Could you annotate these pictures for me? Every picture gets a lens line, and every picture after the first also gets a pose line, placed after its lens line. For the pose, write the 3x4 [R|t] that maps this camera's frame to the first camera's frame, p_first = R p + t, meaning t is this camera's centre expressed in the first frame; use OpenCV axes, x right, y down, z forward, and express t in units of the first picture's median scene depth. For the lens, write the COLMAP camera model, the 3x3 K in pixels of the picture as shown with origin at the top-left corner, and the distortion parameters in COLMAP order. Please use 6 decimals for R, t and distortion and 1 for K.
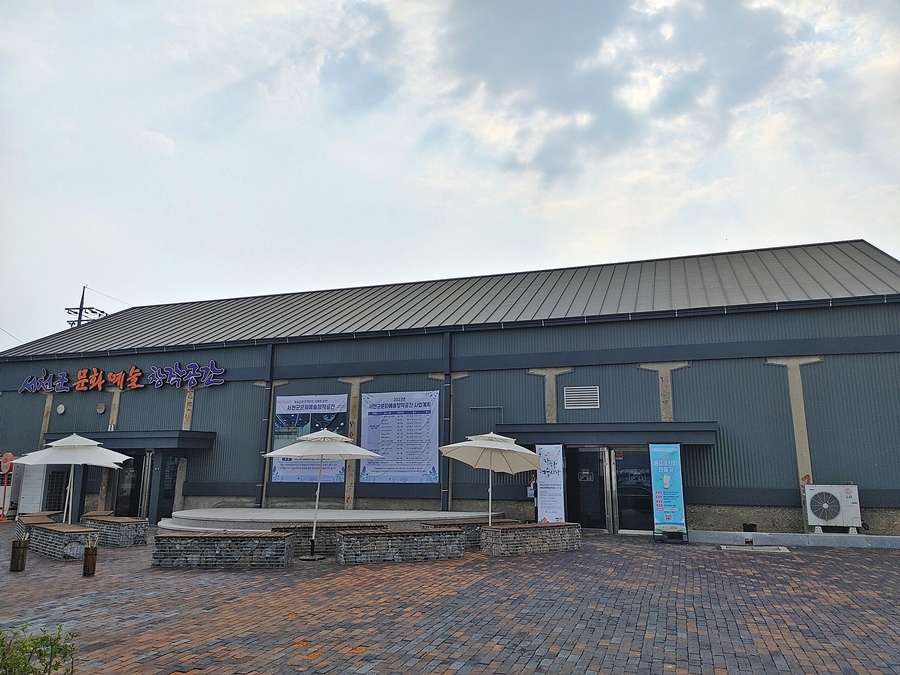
lens RADIAL K [[674.7, 0, 450.2], [0, 674.7, 334.9], [0, 0, 1]] dist [-0.000260, -0.007697]
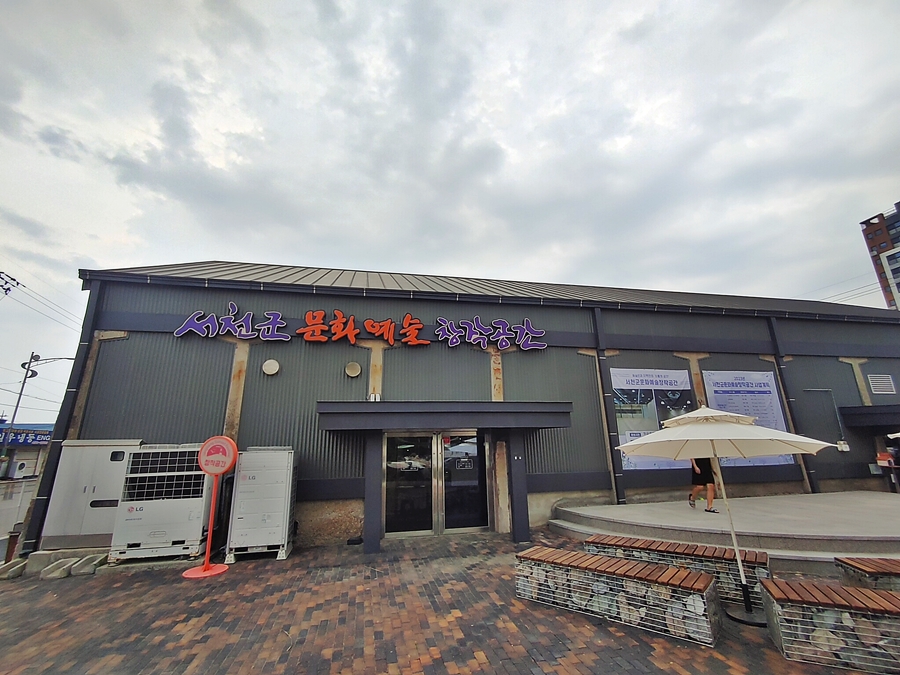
lens RADIAL K [[398.5, 0, 449.8], [0, 398.5, 338.6], [0, 0, 1]] dist [-0.013309, -0.000609]
pose [[0.873595, 0.112712, 0.473422, -0.688793], [-0.079011, 0.992752, -0.090556, 0.117288], [-0.480197, 0.041703, 0.876169, 0.661575]]
